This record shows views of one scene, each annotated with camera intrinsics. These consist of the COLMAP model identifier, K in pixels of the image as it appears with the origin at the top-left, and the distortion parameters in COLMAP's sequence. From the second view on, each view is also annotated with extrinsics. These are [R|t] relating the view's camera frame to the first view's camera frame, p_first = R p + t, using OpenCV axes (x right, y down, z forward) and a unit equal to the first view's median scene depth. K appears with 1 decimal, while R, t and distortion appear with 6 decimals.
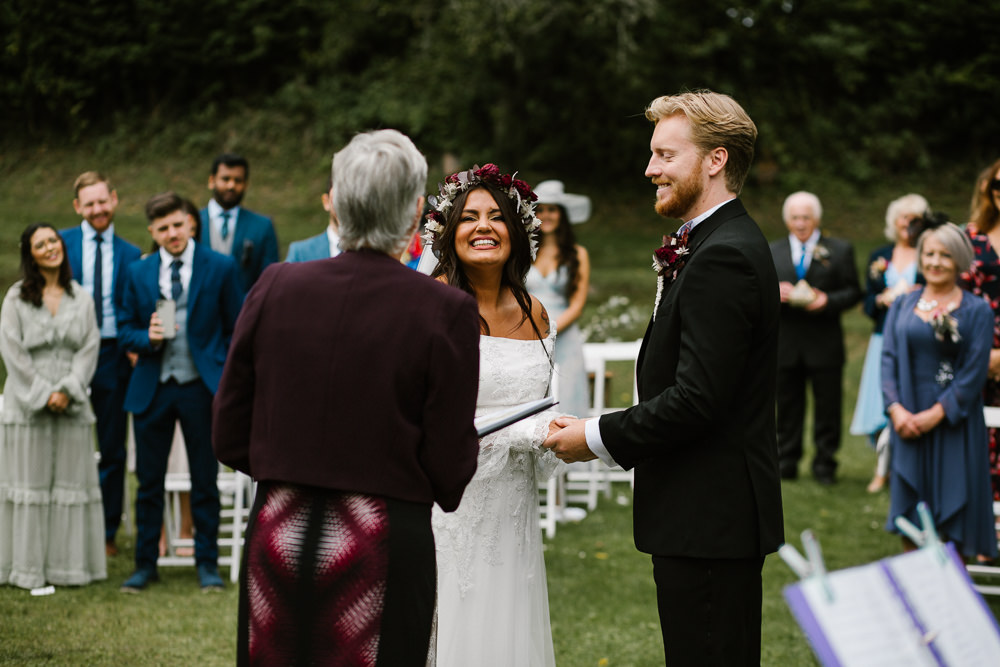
lens RADIAL K [[2352.1, 0, 499.9], [0, 2352.1, 333.4], [0, 0, 1]] dist [-0.145816, 0.000000]
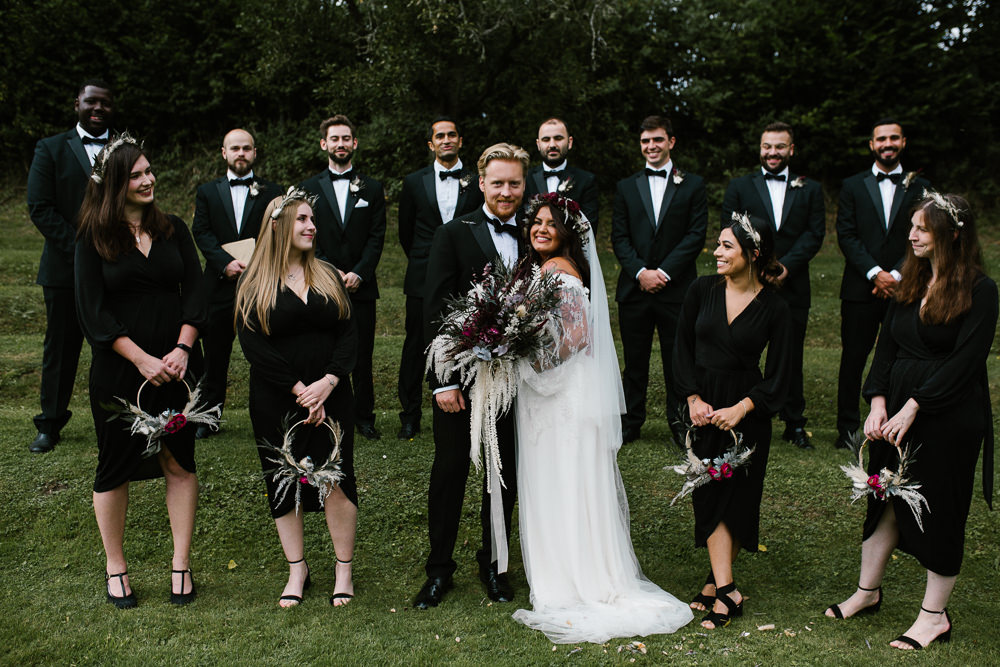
lens RADIAL K [[937.4, 0, 494.3], [0, 937.4, 331.0], [0, 0, 1]] dist [-0.024703, 0.000000]
pose [[0.991382, -0.020661, 0.129360, -0.026635], [0.013394, 0.998296, 0.056798, -0.029314], [-0.130313, -0.054576, 0.989970, 0.522893]]
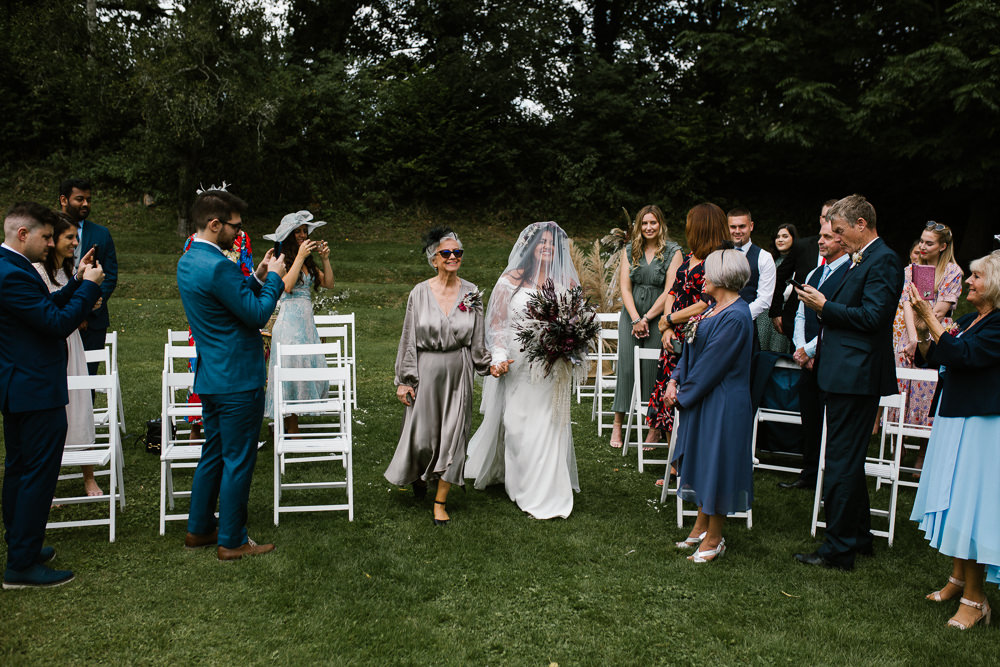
lens RADIAL K [[937.4, 0, 500.5], [0, 937.4, 328.0], [0, 0, 1]] dist [-0.024703, 0.000000]
pose [[0.928006, -0.016162, 0.372214, -0.039990], [-0.004337, 0.998522, 0.054170, -0.010058], [-0.372539, -0.051884, 0.926565, 0.184194]]
